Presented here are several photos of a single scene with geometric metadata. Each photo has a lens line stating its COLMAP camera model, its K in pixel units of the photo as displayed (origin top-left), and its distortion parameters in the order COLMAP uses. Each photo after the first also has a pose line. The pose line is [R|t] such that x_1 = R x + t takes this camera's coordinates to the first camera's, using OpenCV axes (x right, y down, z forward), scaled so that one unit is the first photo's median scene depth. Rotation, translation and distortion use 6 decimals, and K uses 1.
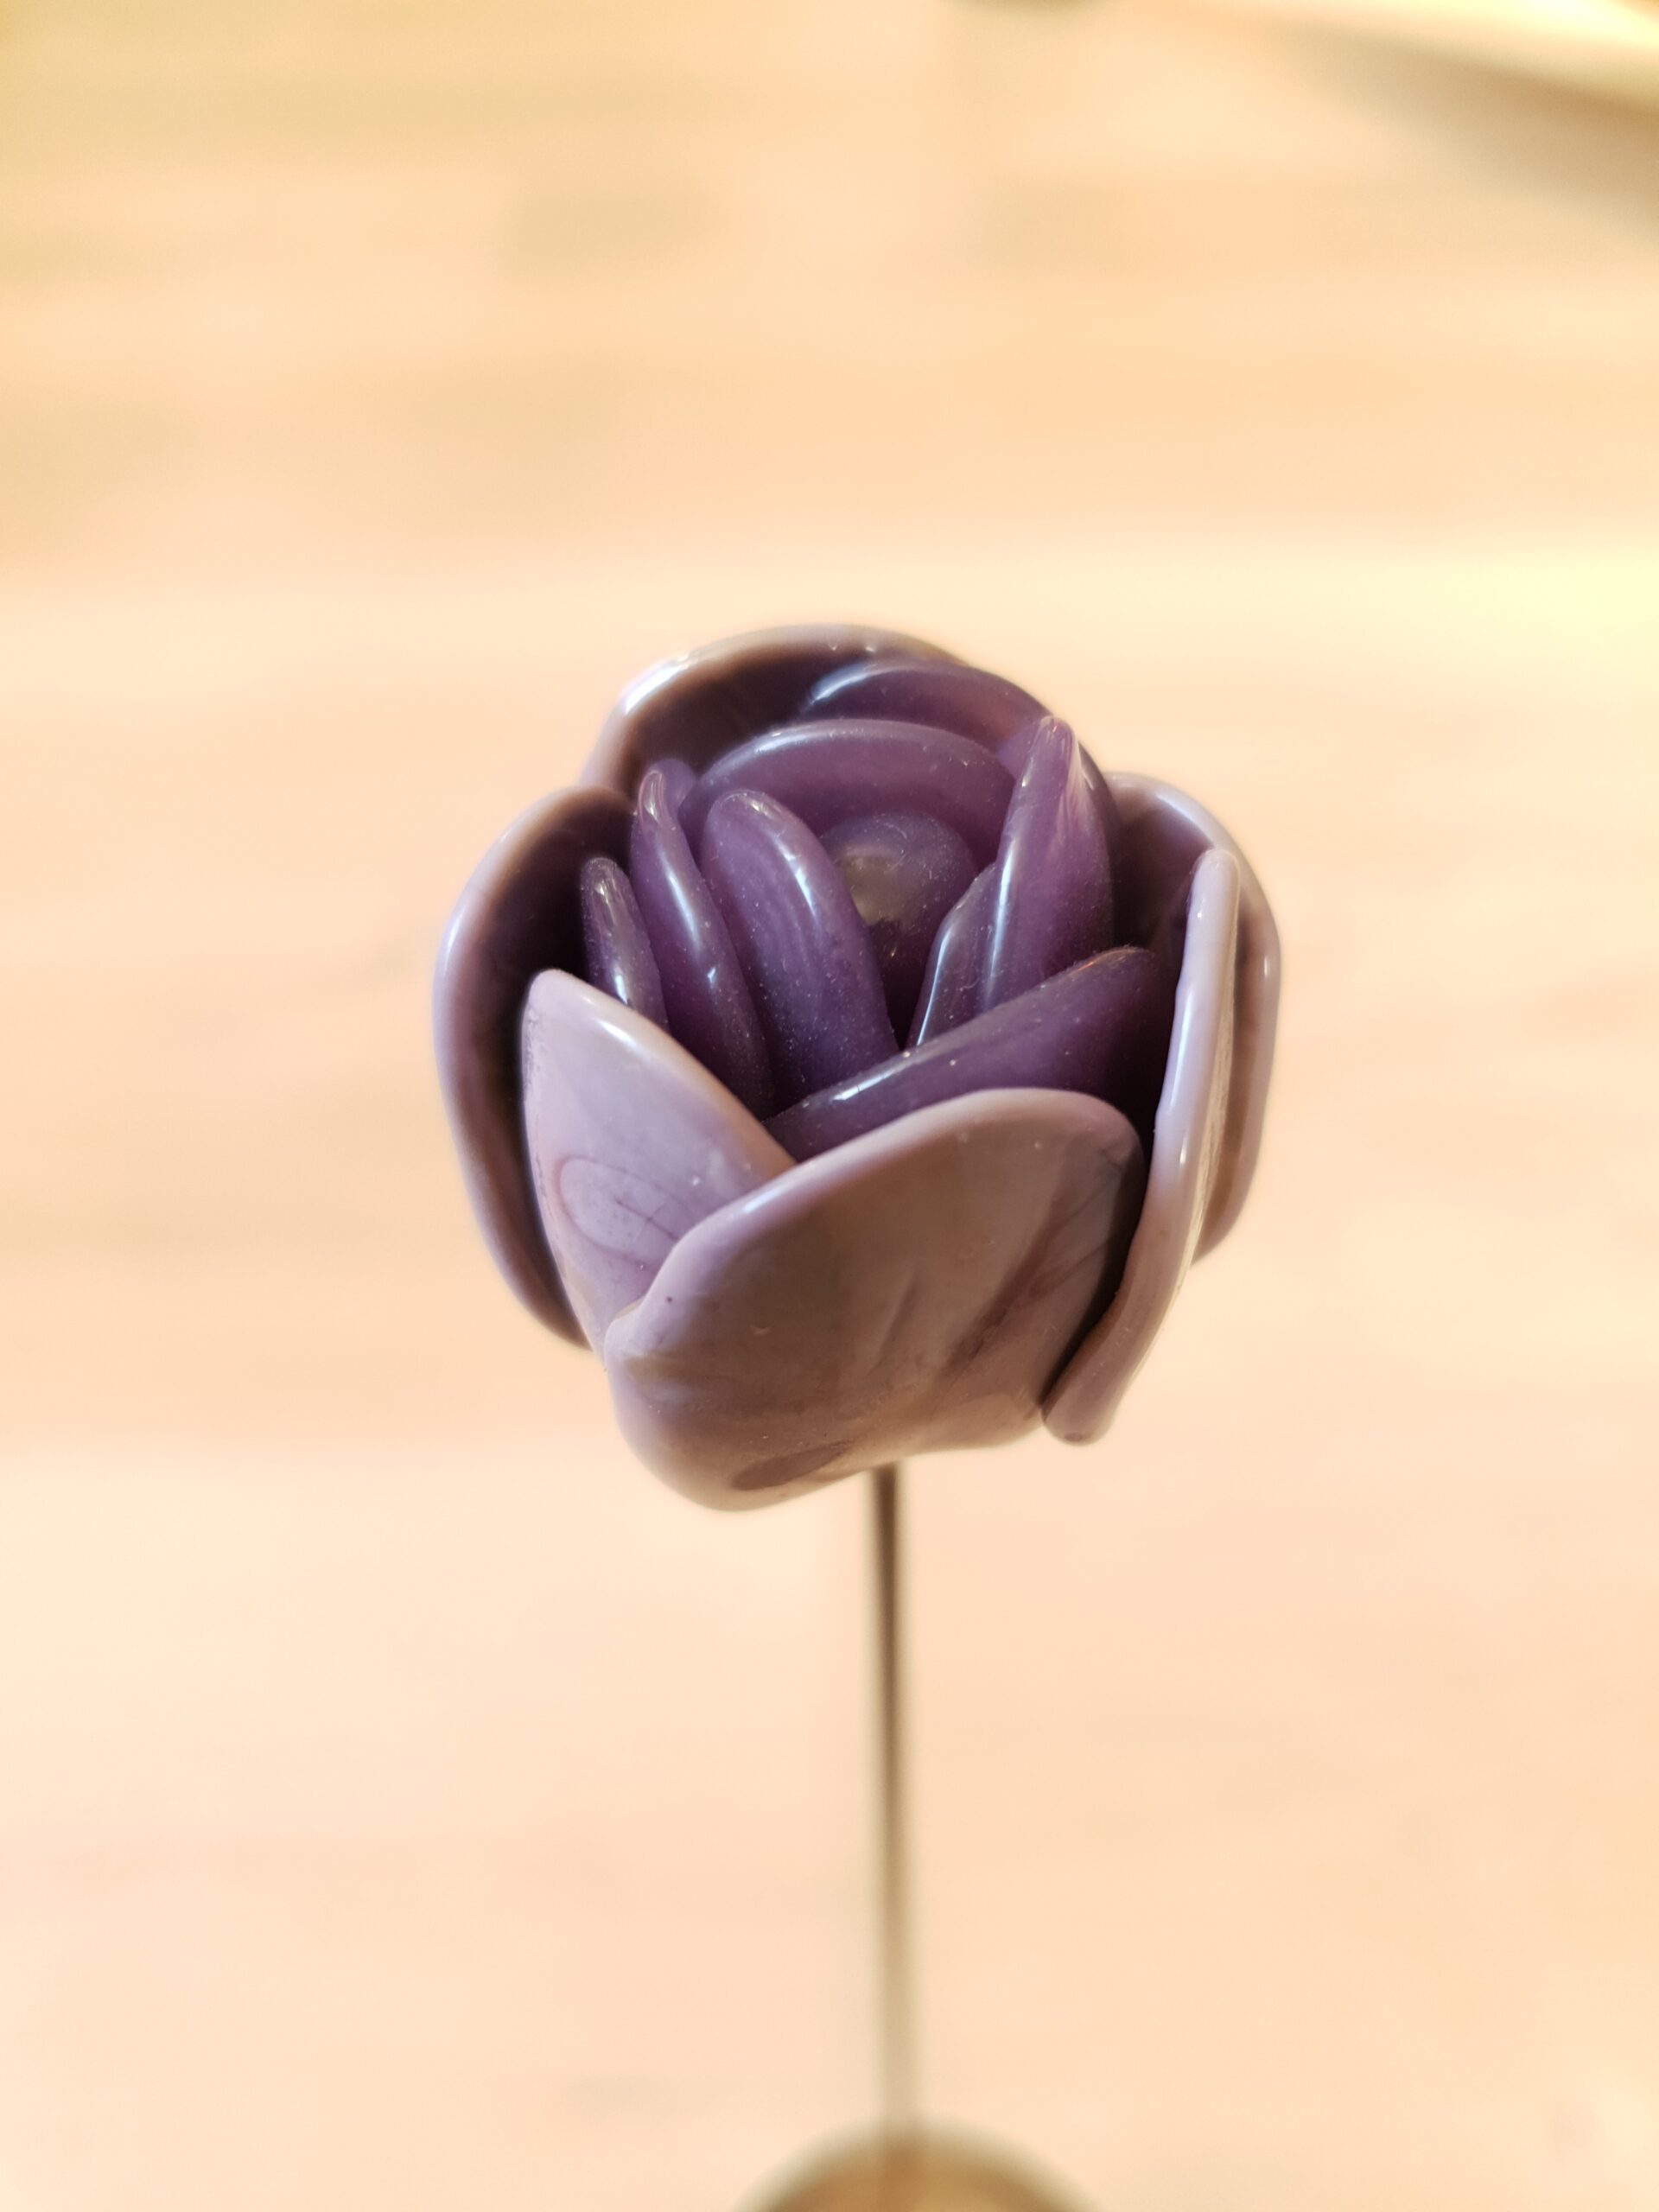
lens RADIAL K [[1671.7, 0, 819.0], [0, 1671.7, 1111.0], [0, 0, 1]] dist [0.257512, -0.000151]
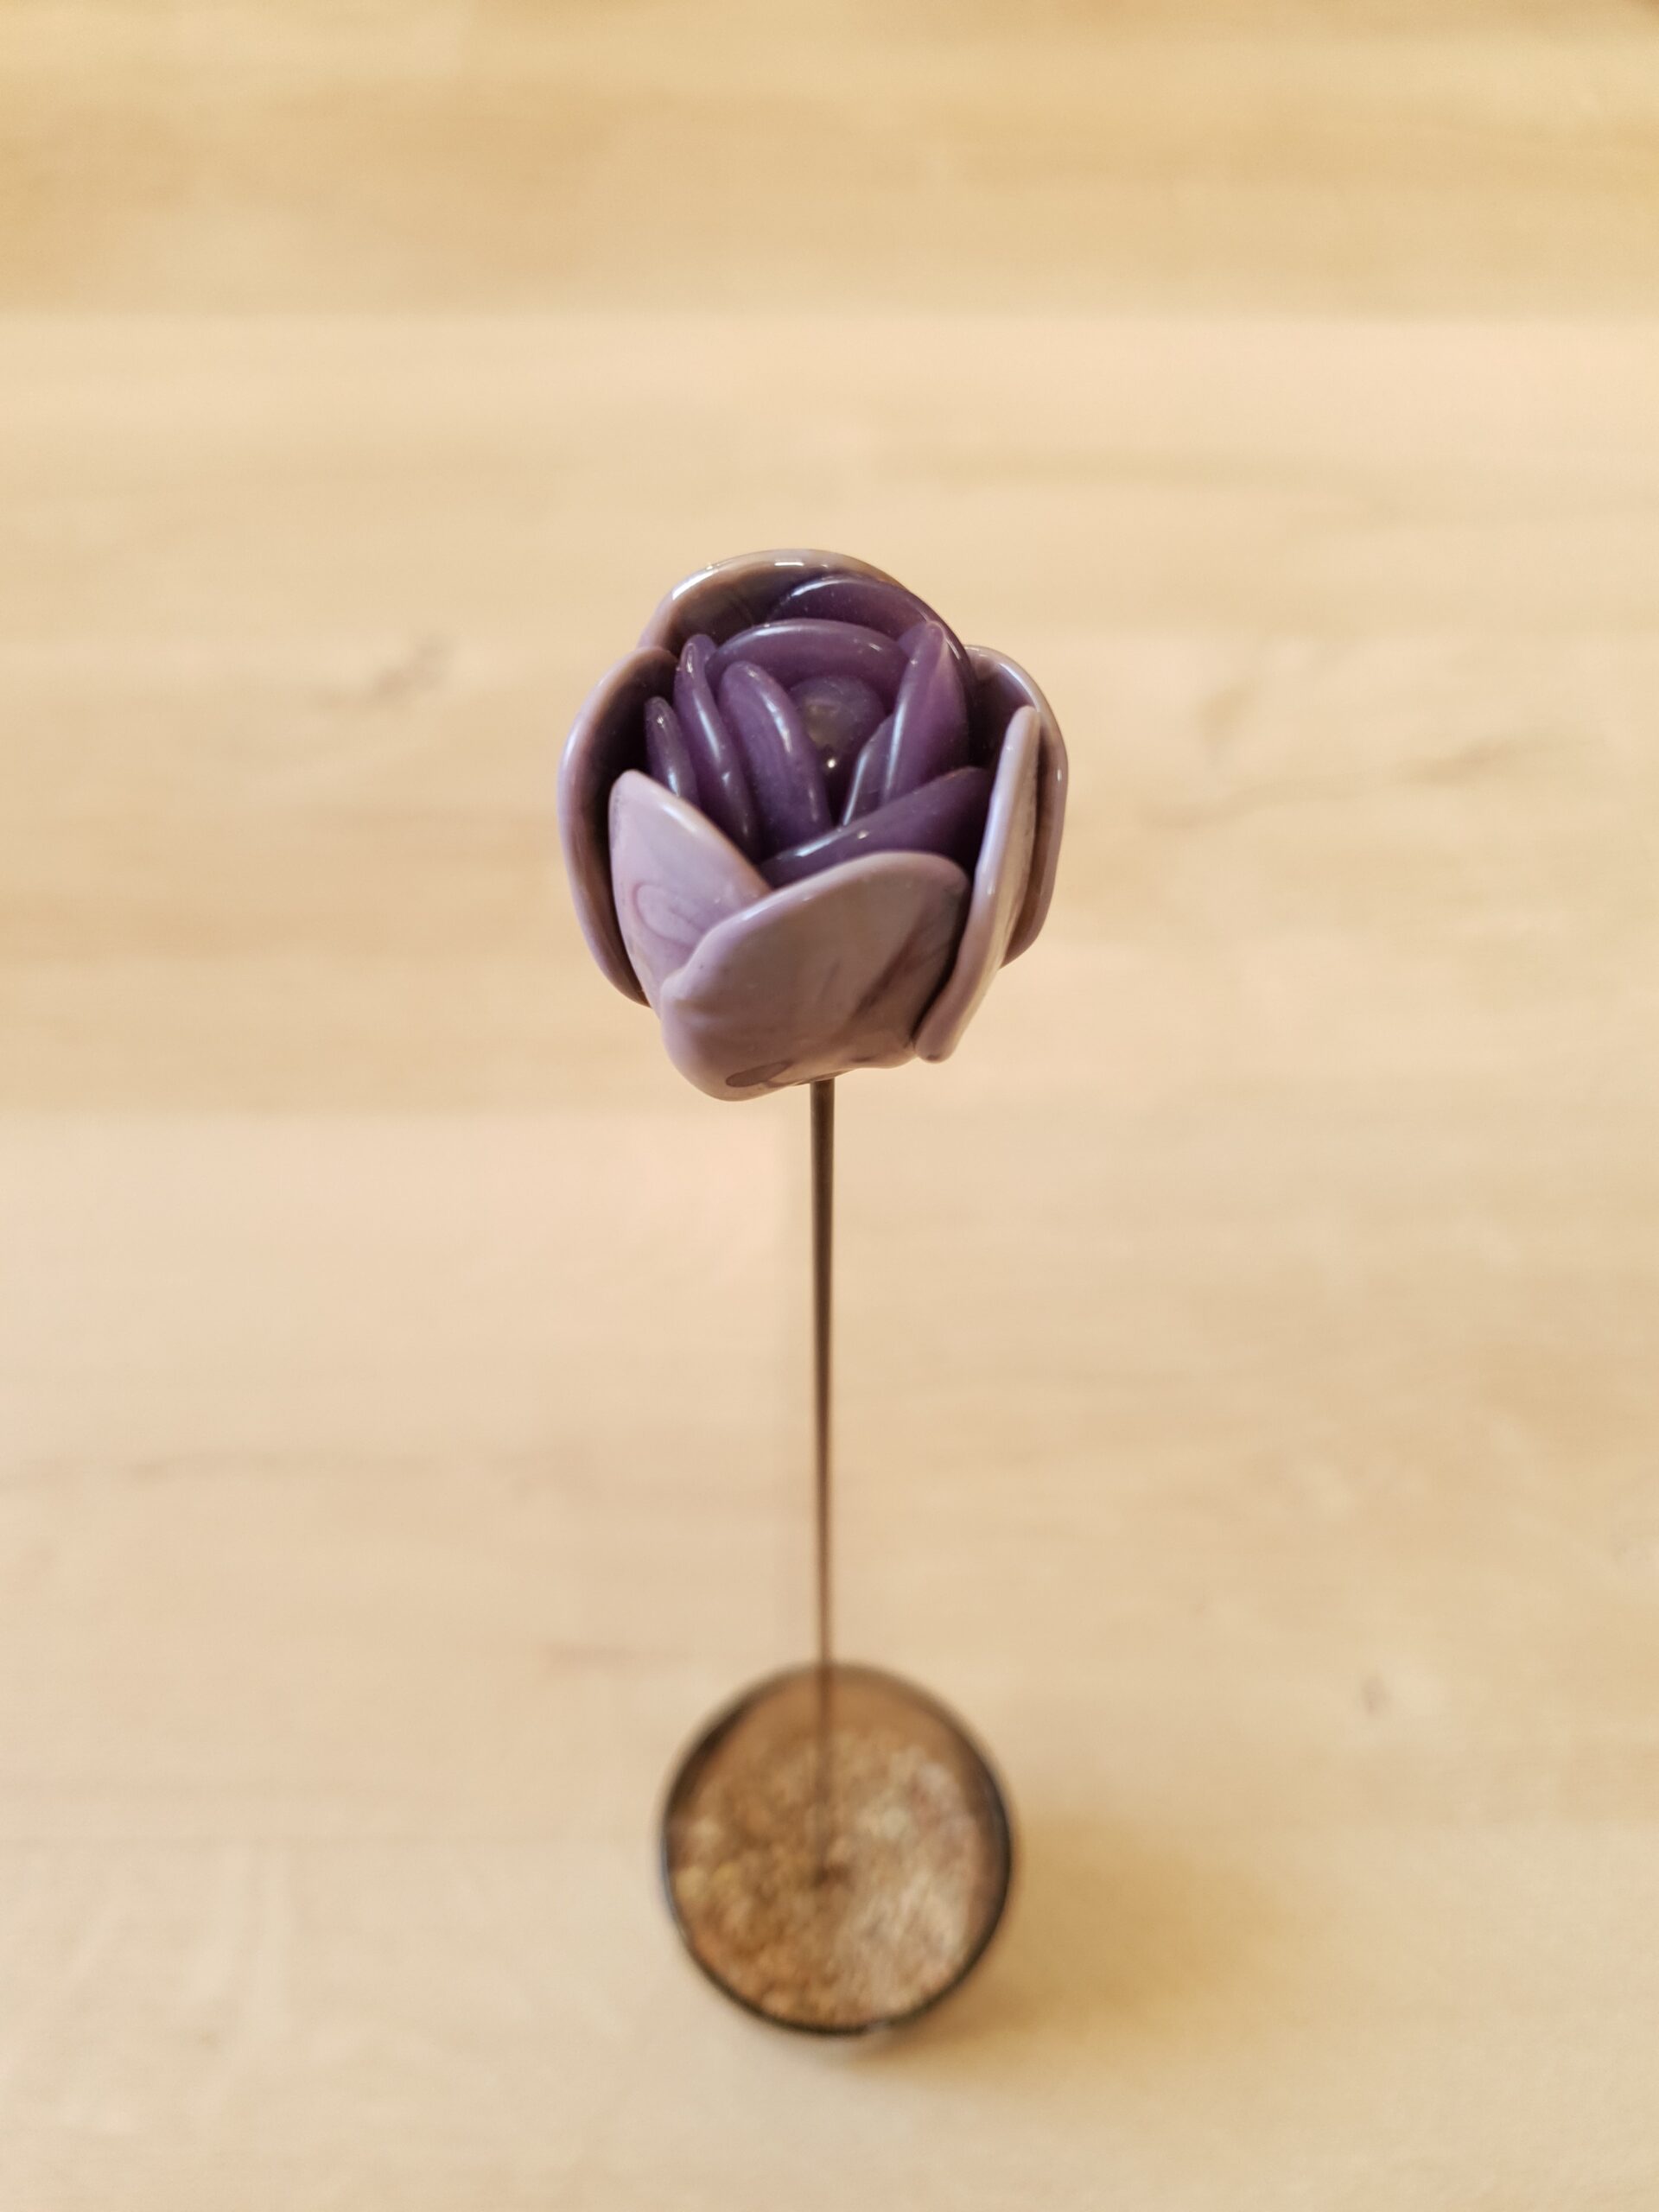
lens RADIAL K [[1671.7, 0, 819.0], [0, 1671.7, 1111.0], [0, 0, 1]] dist [0.257512, -0.000151]
pose [[0.999296, 0.024588, 0.028326, -0.009441], [-0.028950, 0.985766, 0.165614, -0.033480], [-0.023850, -0.166318, 0.985784, -0.749237]]
